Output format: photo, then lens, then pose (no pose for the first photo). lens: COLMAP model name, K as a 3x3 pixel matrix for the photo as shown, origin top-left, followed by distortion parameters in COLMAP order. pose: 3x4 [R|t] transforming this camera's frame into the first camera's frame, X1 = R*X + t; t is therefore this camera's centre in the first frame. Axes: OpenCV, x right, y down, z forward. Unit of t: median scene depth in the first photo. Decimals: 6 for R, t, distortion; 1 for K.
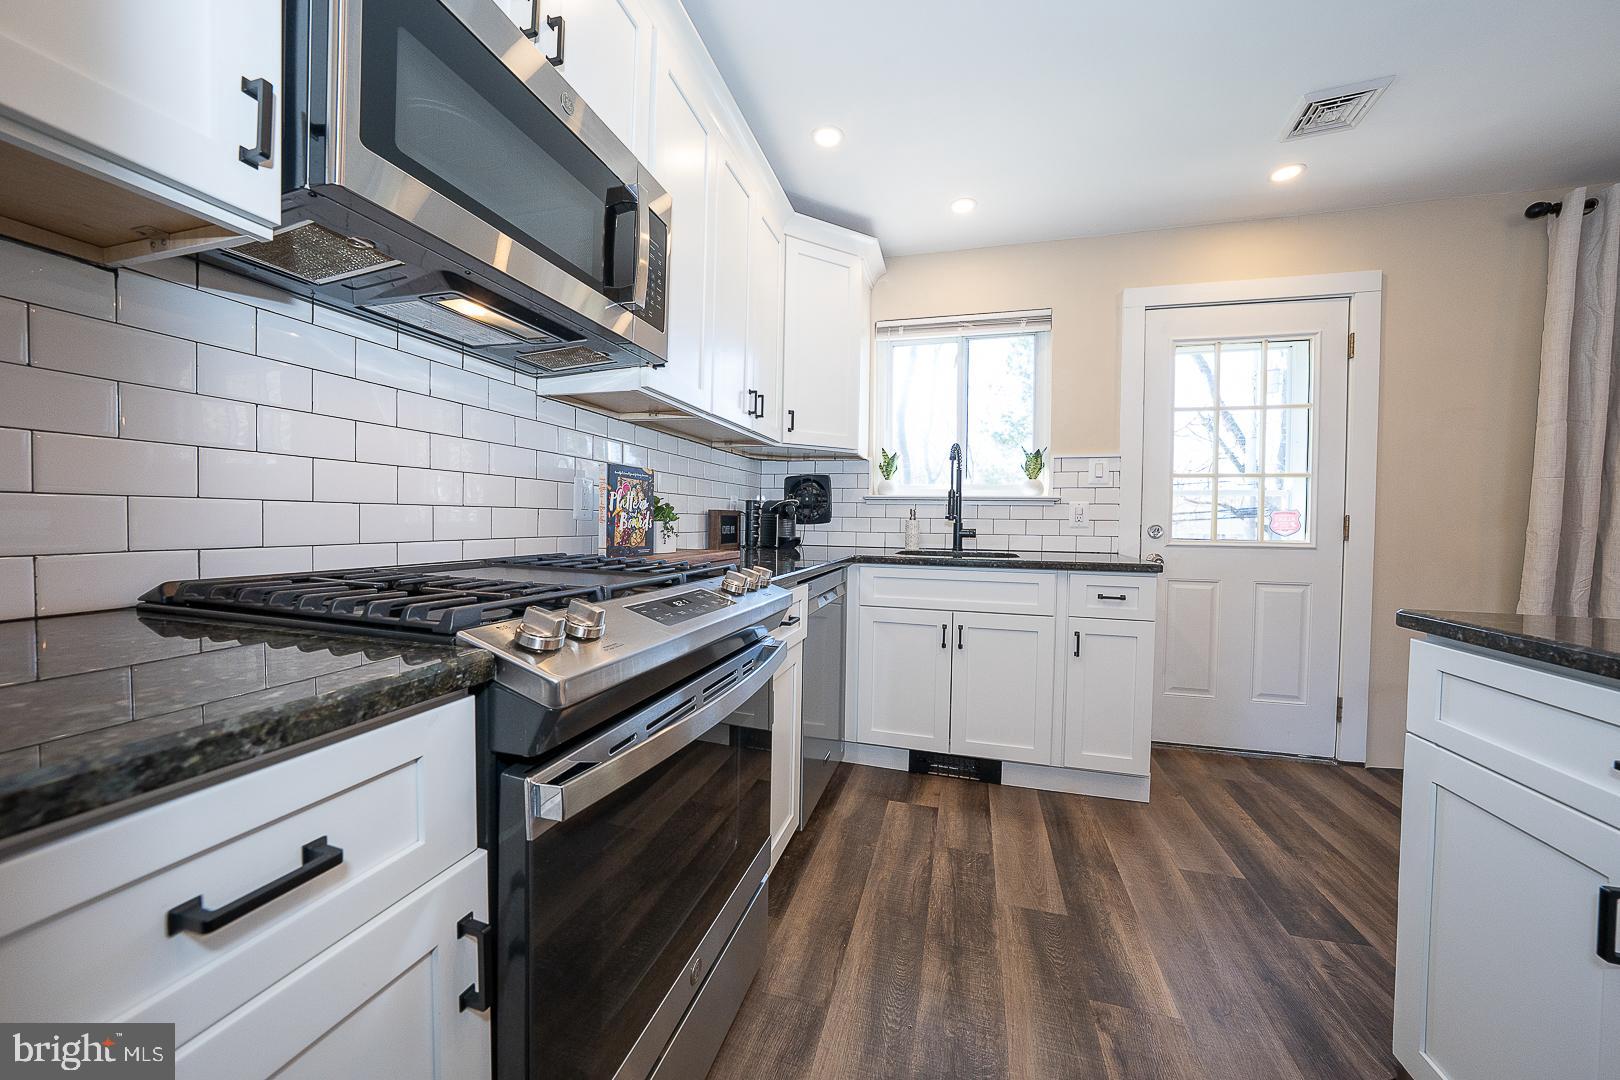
lens RADIAL K [[559.3, 0, 813.8], [0, 559.3, 532.0], [0, 0, 1]] dist [-0.009809, 0.000260]
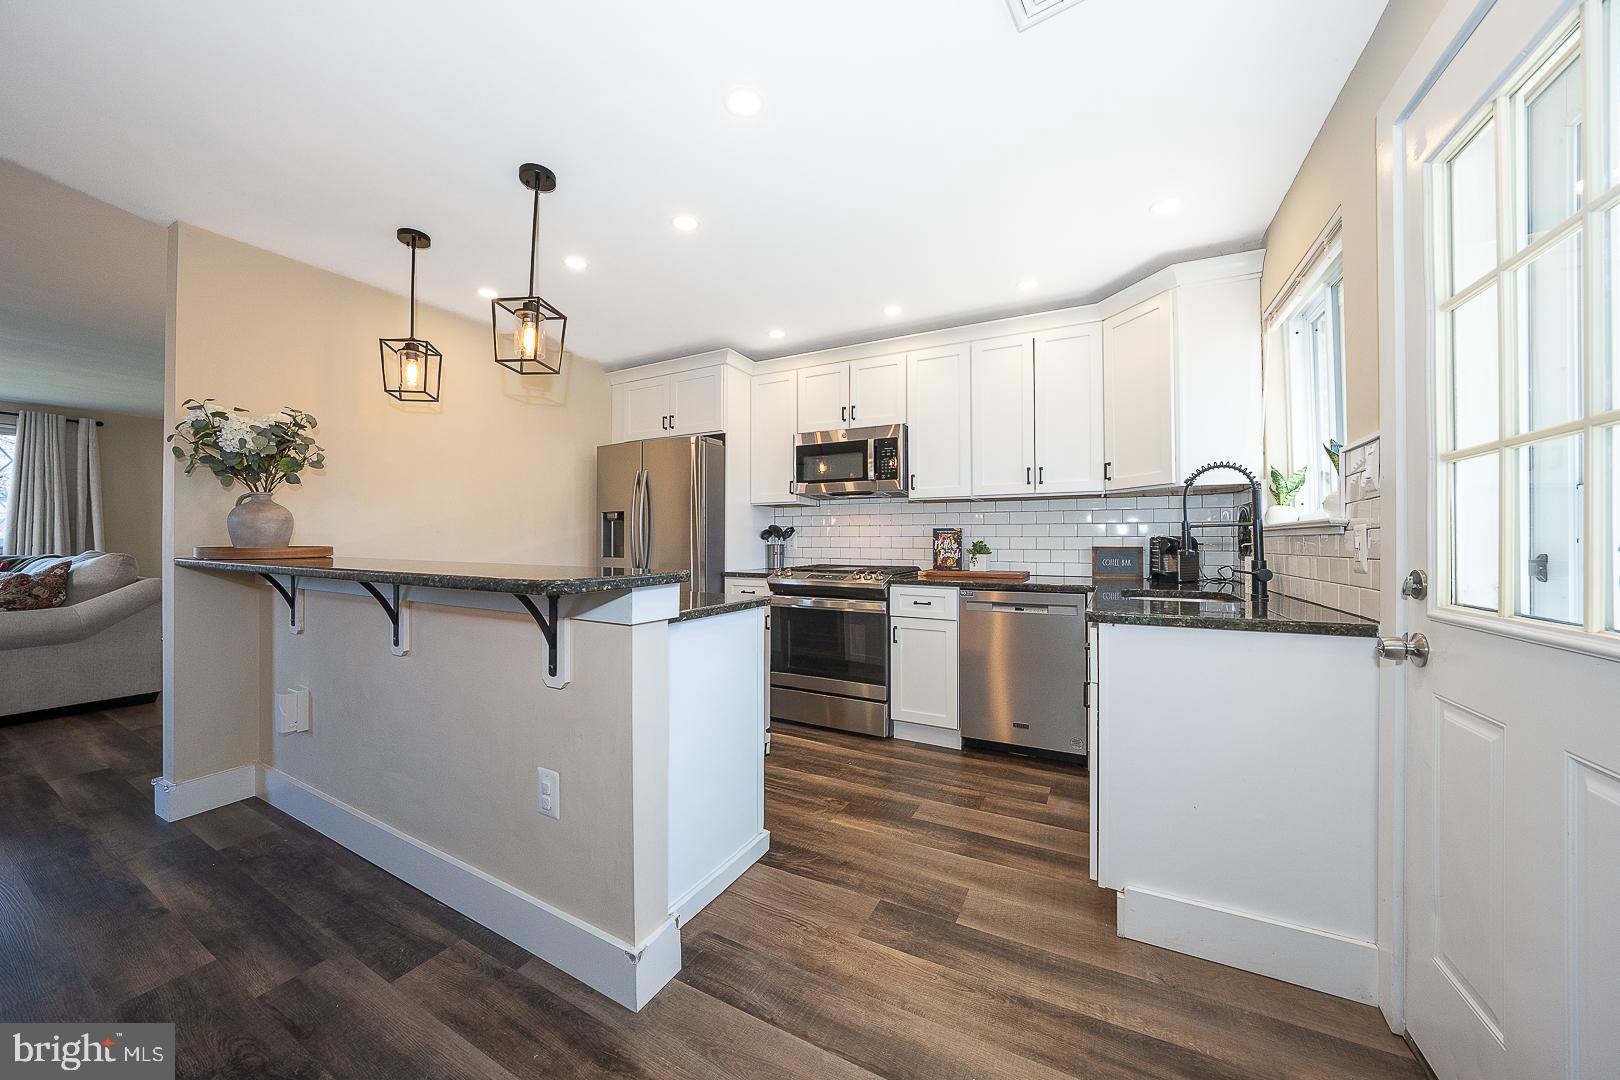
lens RADIAL K [[559.3, 0, 817.8], [0, 559.3, 529.2], [0, 0, 1]] dist [-0.009809, 0.000260]
pose [[-0.217643, -0.038441, -0.975271, 1.231988], [-0.025122, 0.999114, -0.033775, -0.019473], [0.975705, 0.017150, -0.218416, 0.653884]]
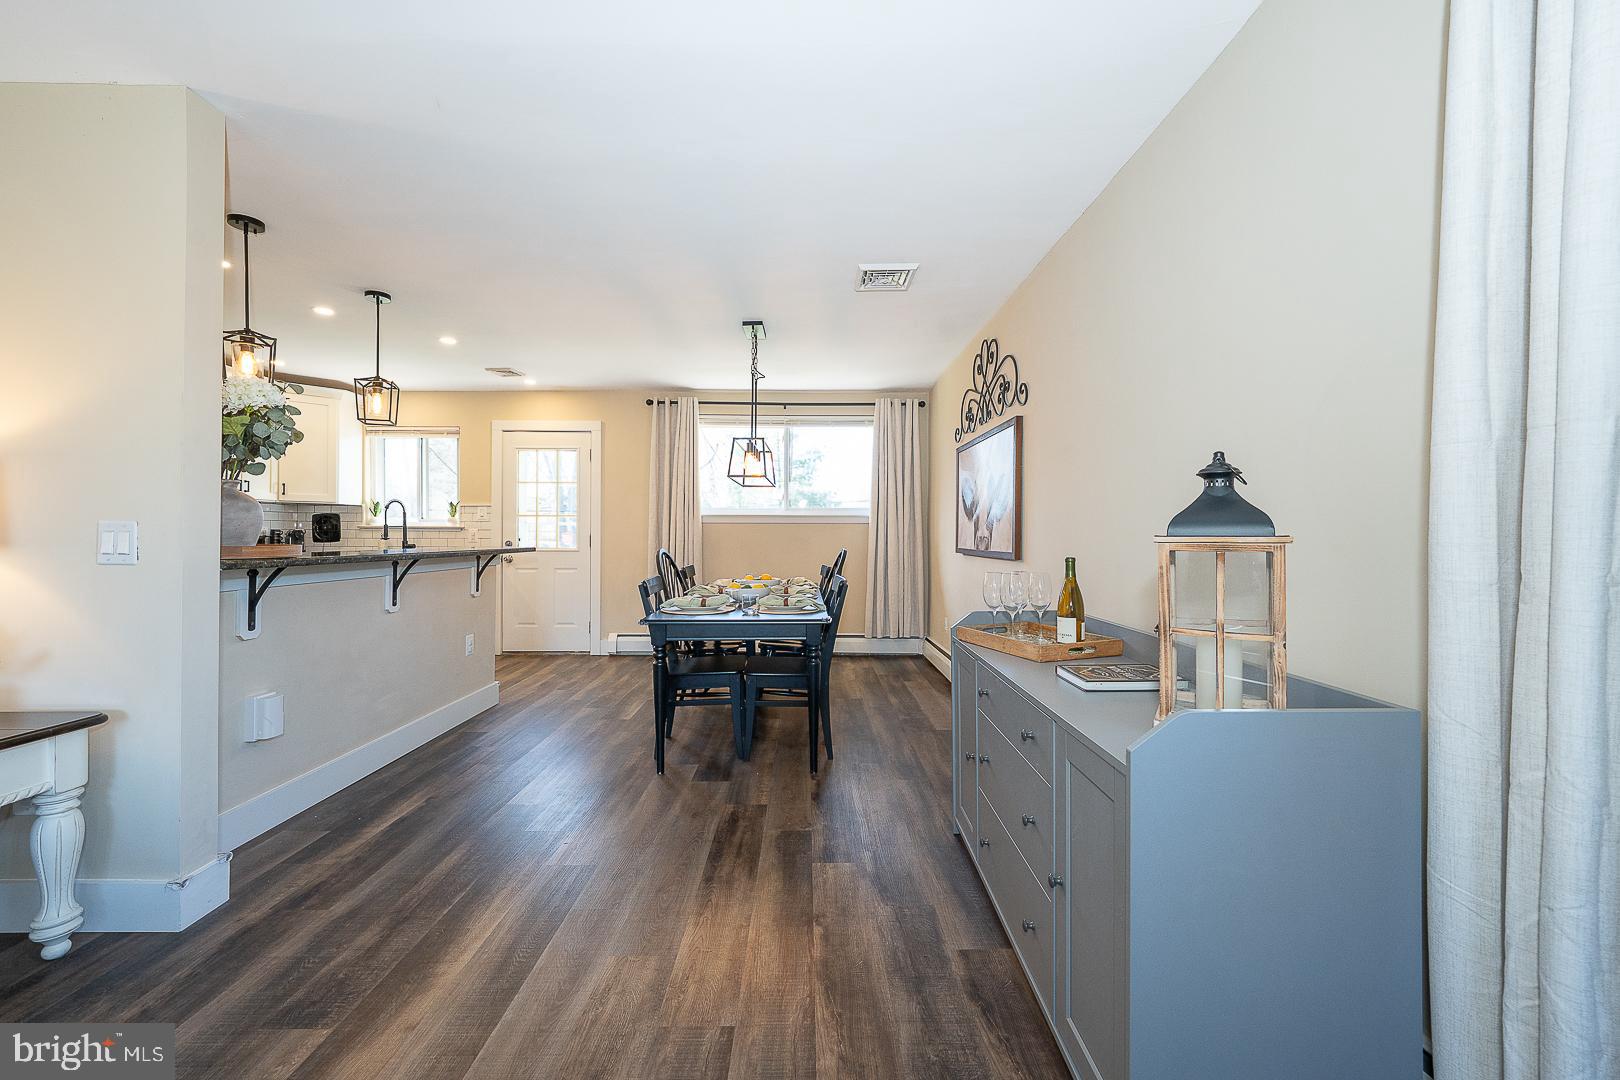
lens RADIAL K [[683.2, 0, 803.6], [0, 683.2, 534.1], [0, 0, 1]] dist [-0.003062, -0.000096]
pose [[0.965973, -0.010476, 0.258431, 1.047678], [0.015301, 0.999744, -0.016668, 0.020450], [-0.258190, 0.020055, 0.965886, -1.674101]]
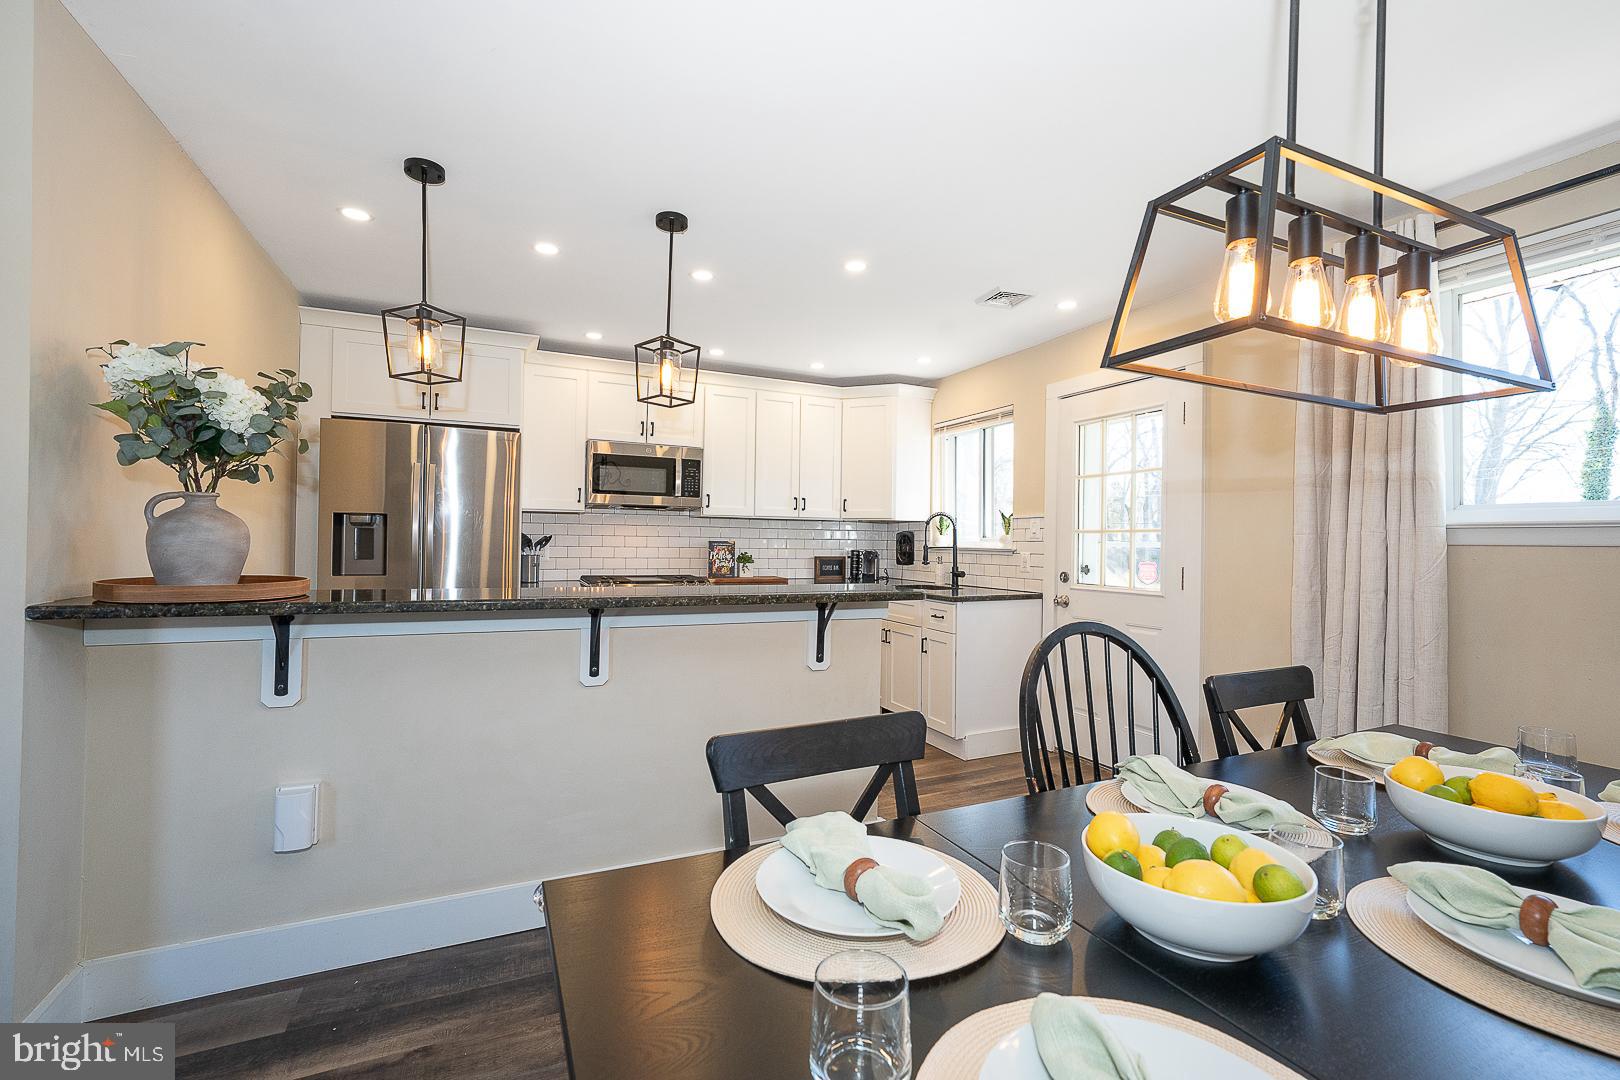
lens RADIAL K [[683.2, 0, 801.2], [0, 683.2, 532.9], [0, 0, 1]] dist [-0.003062, -0.000096]
pose [[0.632218, -0.016035, -0.774625, 1.489069], [-0.021671, 0.999029, -0.038368, -0.030170], [0.774488, 0.041044, 0.631256, -0.426007]]
